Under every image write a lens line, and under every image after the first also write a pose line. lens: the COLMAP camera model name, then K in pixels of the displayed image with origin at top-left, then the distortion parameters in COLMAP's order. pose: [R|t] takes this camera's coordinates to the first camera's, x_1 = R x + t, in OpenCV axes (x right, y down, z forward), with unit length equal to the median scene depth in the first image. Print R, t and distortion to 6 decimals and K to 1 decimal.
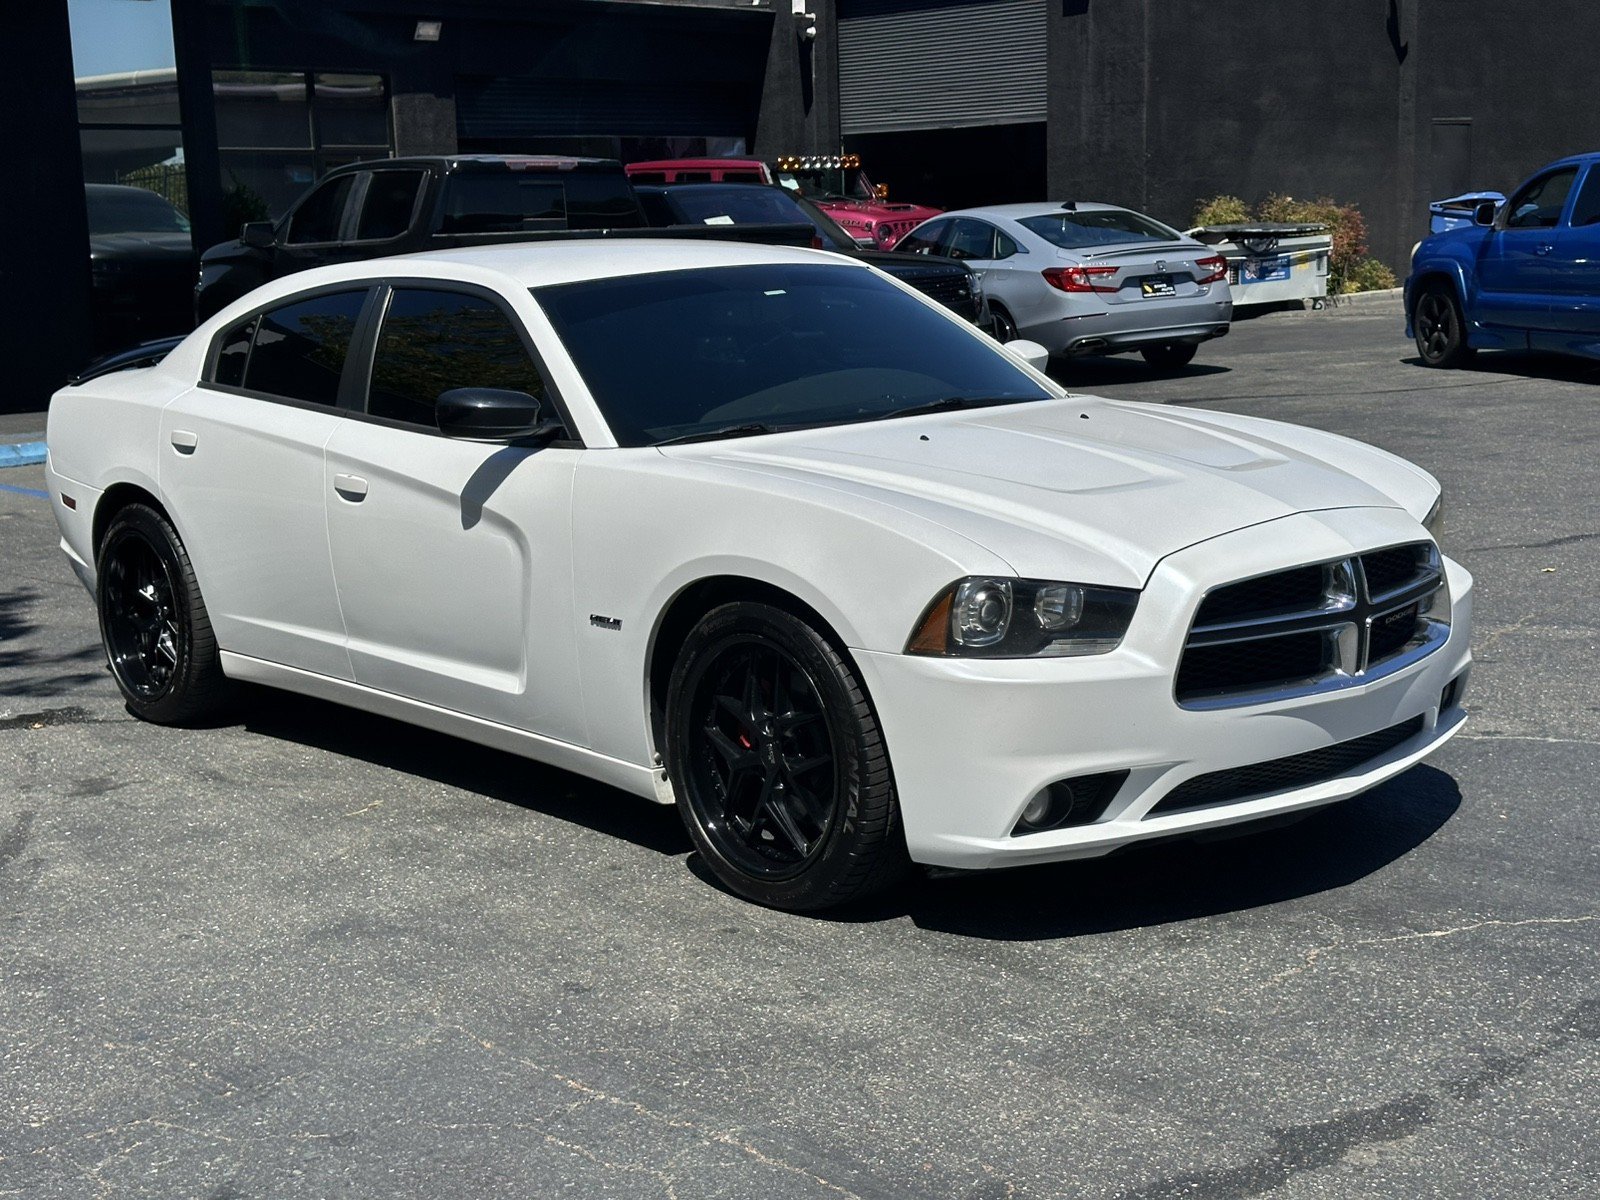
lens RADIAL K [[2218.1, 0, 812.1], [0, 2218.1, 598.4], [0, 0, 1]] dist [0.176707, -0.335578]
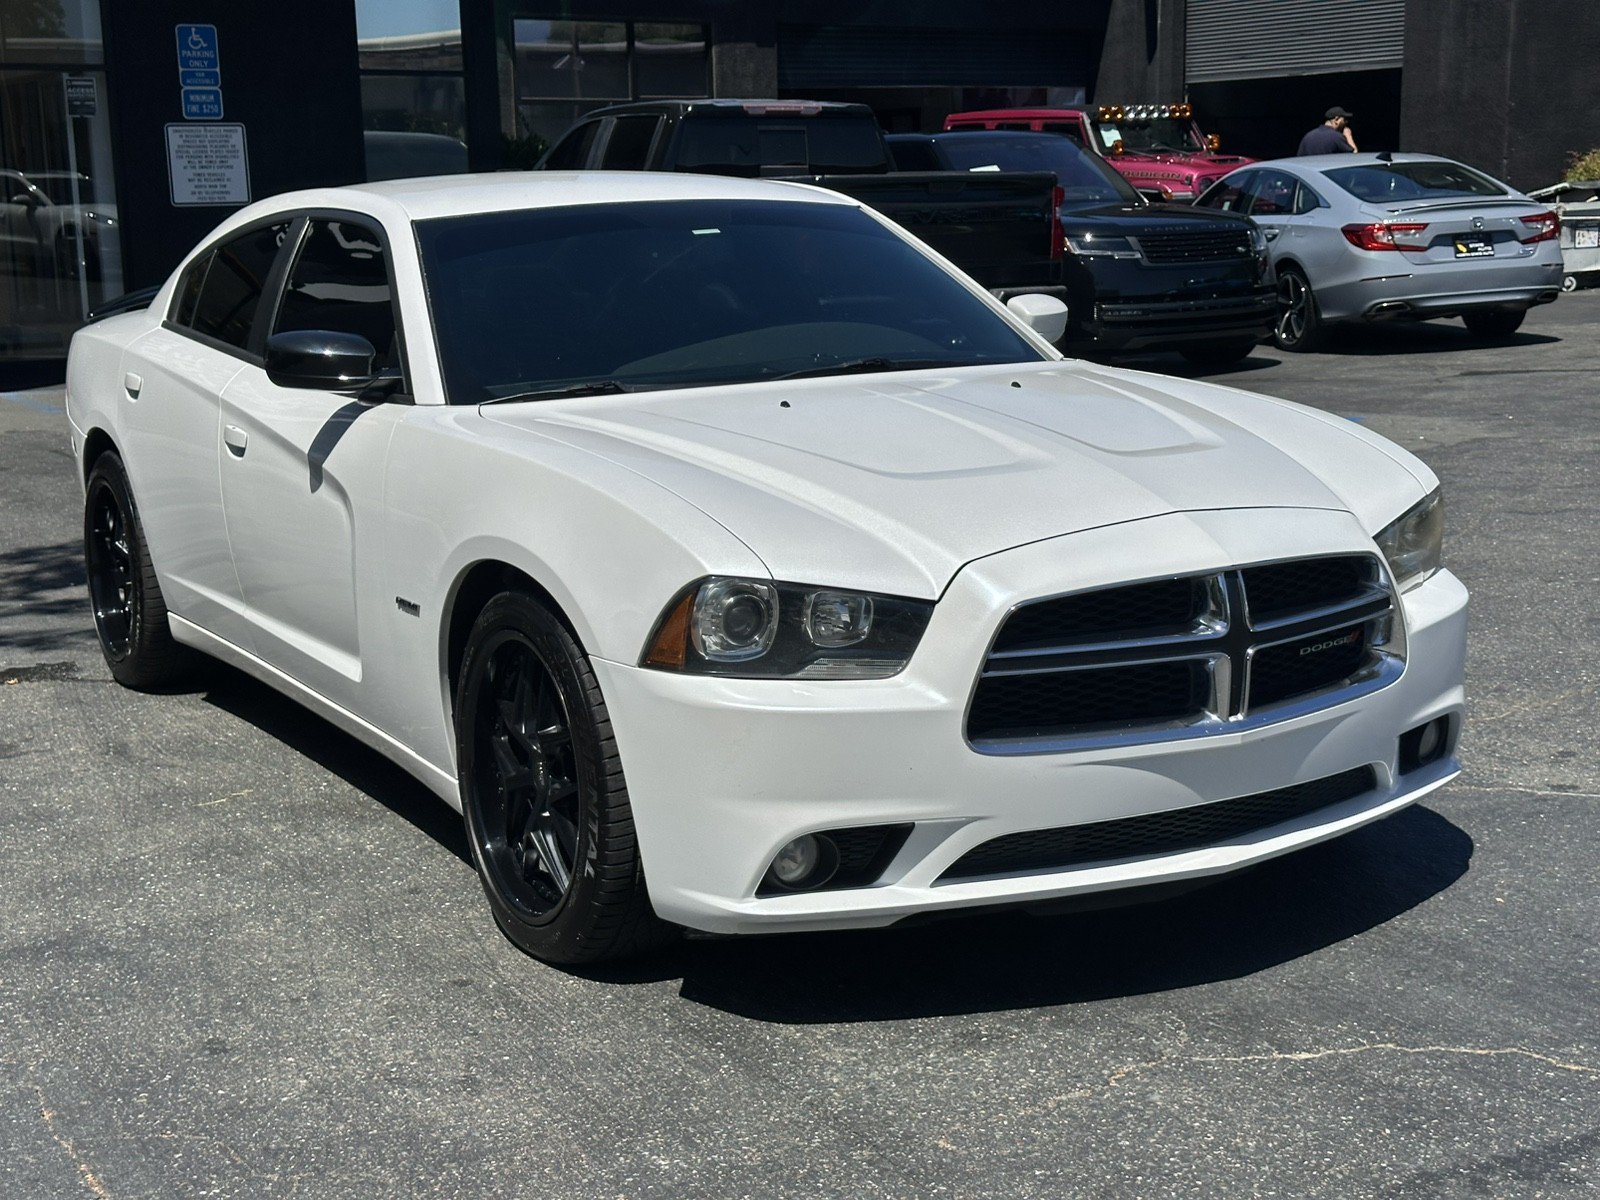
lens RADIAL K [[2218.1, 0, 812.1], [0, 2218.1, 598.4], [0, 0, 1]] dist [0.176707, -0.335578]
pose [[0.982182, 0.045202, -0.182416, 0.168880], [-0.042039, 0.998892, 0.021170, -0.013449], [0.183171, -0.013124, 0.982994, 0.138097]]
